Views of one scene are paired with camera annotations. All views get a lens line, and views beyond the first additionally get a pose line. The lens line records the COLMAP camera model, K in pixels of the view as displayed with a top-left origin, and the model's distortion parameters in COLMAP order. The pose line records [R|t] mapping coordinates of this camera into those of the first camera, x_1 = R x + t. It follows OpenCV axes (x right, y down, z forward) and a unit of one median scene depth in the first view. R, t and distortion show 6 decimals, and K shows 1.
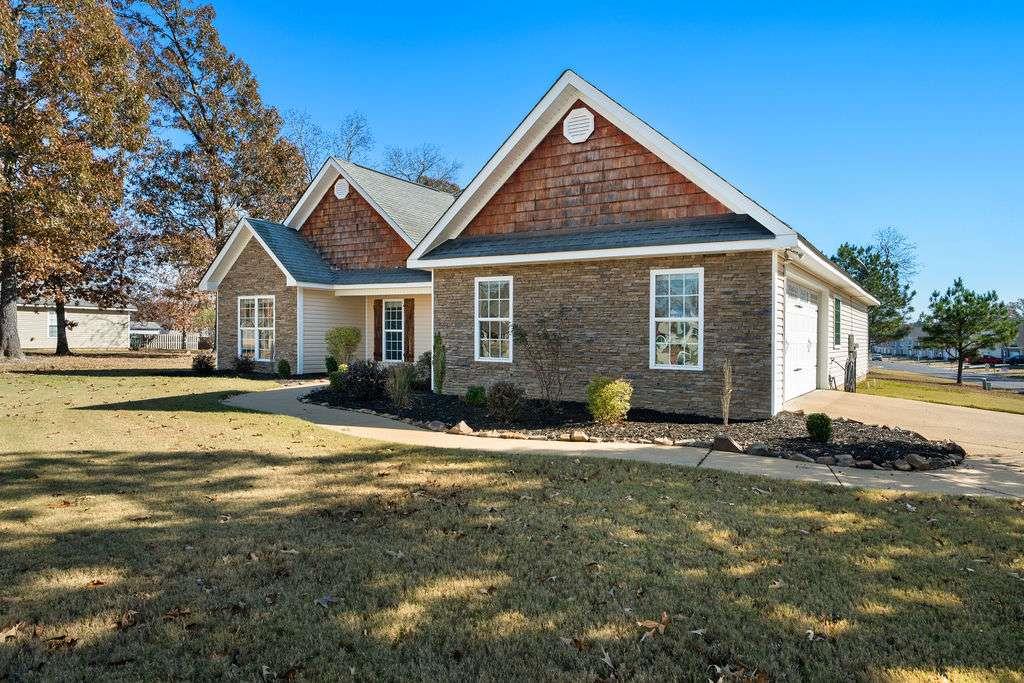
lens RADIAL K [[634.0, 0, 512.0], [0, 634.0, 341.5], [0, 0, 1]] dist [0.003293, -0.000016]
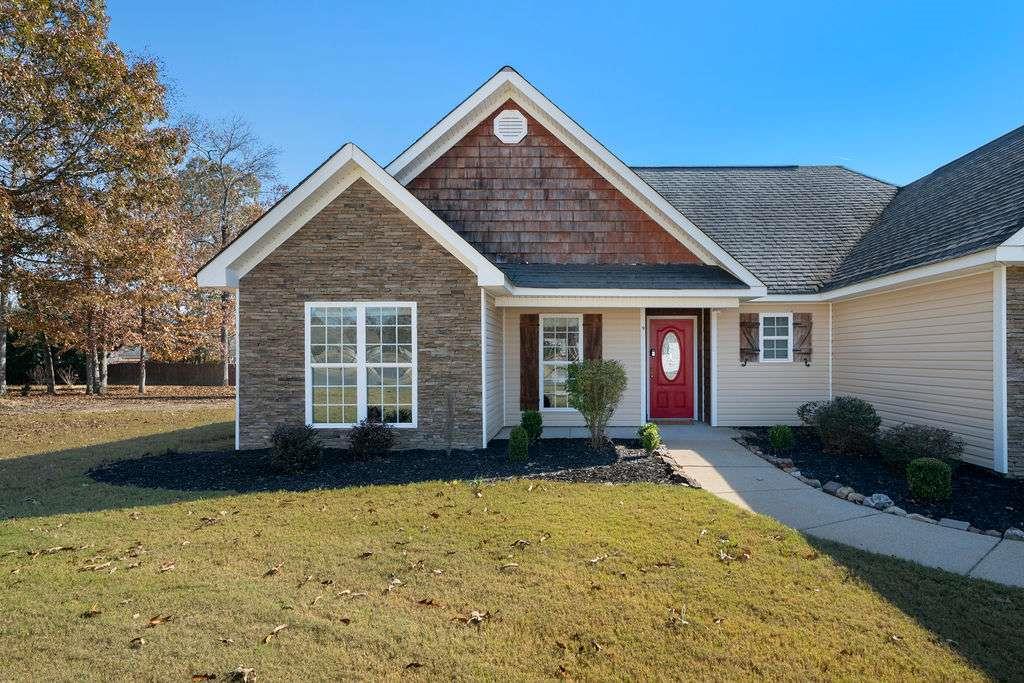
lens RADIAL K [[575.7, 0, 561.5], [0, 575.7, 348.4], [0, 0, 1]] dist [0.014156, -0.000091]
pose [[0.852067, -0.007319, 0.523382, -0.519656], [0.015853, 0.999804, -0.011826, -0.026713], [-0.523193, 0.018374, 0.852016, 0.527819]]
